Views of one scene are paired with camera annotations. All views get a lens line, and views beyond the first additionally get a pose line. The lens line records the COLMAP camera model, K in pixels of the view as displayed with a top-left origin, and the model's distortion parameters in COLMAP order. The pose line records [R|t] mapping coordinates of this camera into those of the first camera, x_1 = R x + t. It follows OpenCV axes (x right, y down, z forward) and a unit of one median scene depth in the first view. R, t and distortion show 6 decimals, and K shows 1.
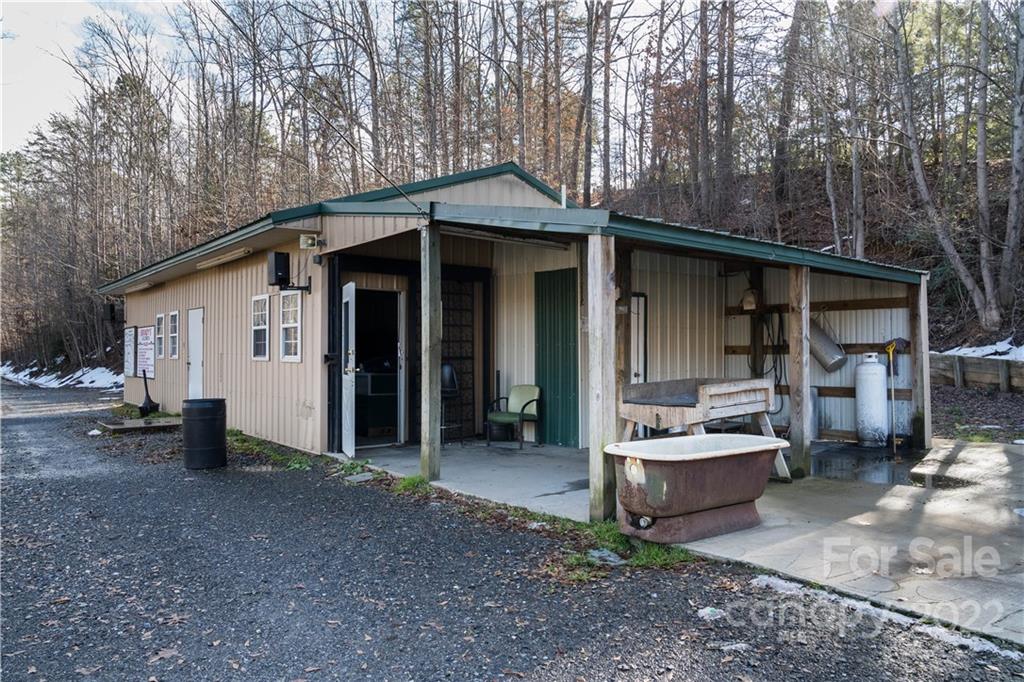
lens RADIAL K [[703.5, 0, 474.4], [0, 703.5, 346.6], [0, 0, 1]] dist [-0.024155, 0.012109]
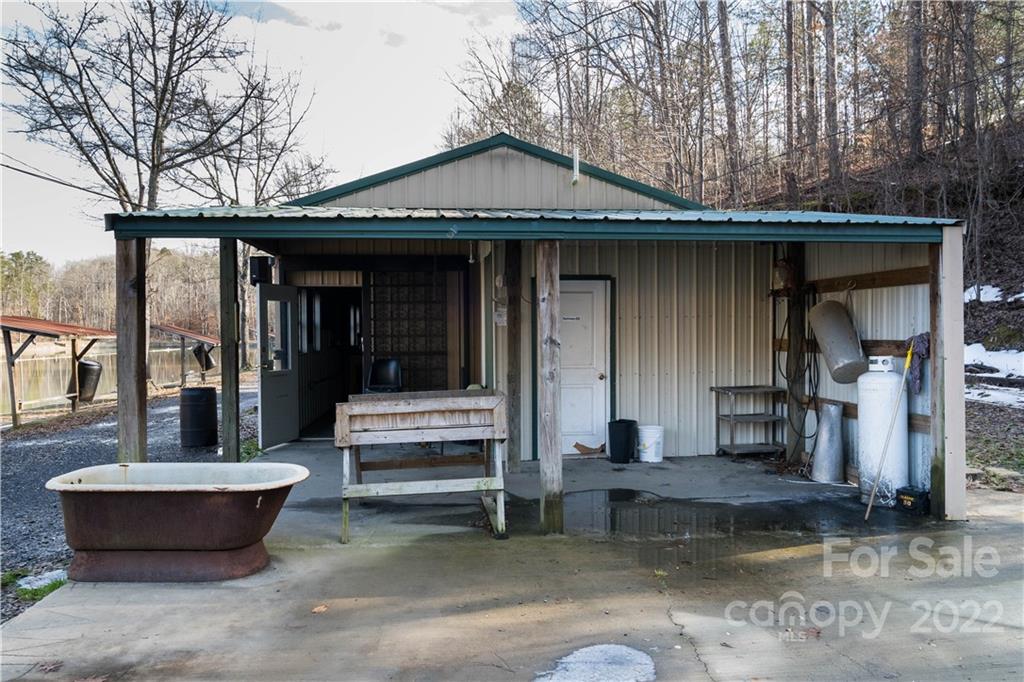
lens RADIAL K [[703.5, 0, 510.0], [0, 703.5, 342.6], [0, 0, 1]] dist [-0.024155, 0.012109]
pose [[0.831515, 0.007328, -0.555453, 0.640797], [0.010085, 0.999549, 0.028284, -0.024506], [0.555410, -0.029120, 0.831067, 0.289712]]
